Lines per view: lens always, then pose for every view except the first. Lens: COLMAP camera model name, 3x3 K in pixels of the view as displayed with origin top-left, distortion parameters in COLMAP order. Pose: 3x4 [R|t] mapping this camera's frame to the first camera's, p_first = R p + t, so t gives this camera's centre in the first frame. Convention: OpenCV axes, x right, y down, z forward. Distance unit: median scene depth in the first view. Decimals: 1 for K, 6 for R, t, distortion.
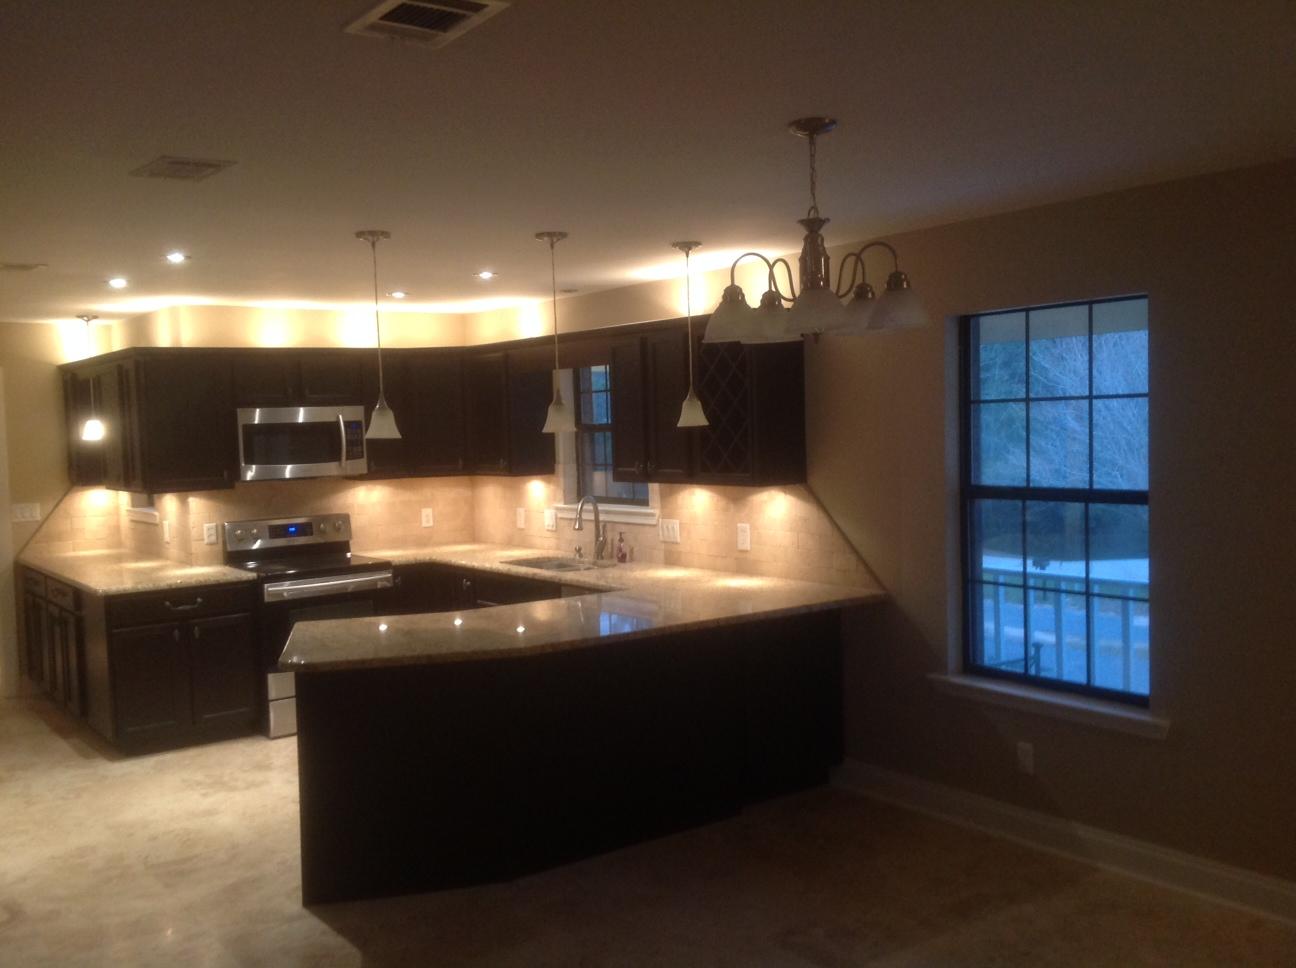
lens RADIAL K [[1222.3, 0, 639.7], [0, 1222.3, 472.3], [0, 0, 1]] dist [0.039649, 0.000000]
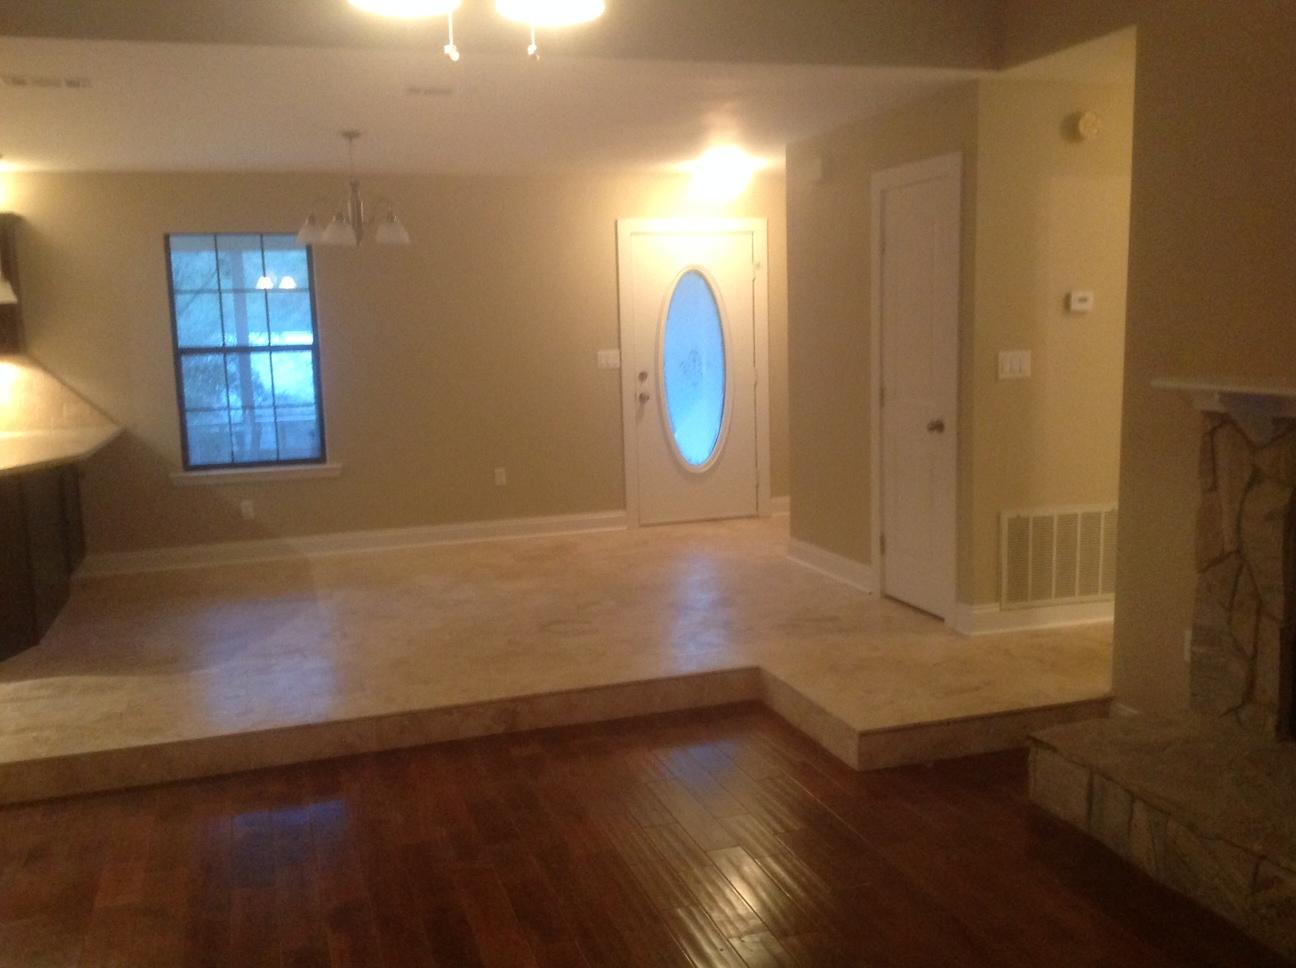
lens RADIAL K [[1222.3, 0, 649.3], [0, 1222.3, 494.6], [0, 0, 1]] dist [0.039649, 0.000000]
pose [[0.315631, -0.101348, 0.943454, -0.849120], [0.063629, 0.994302, 0.085523, 0.082960], [-0.946746, 0.033037, 0.320282, -0.029289]]
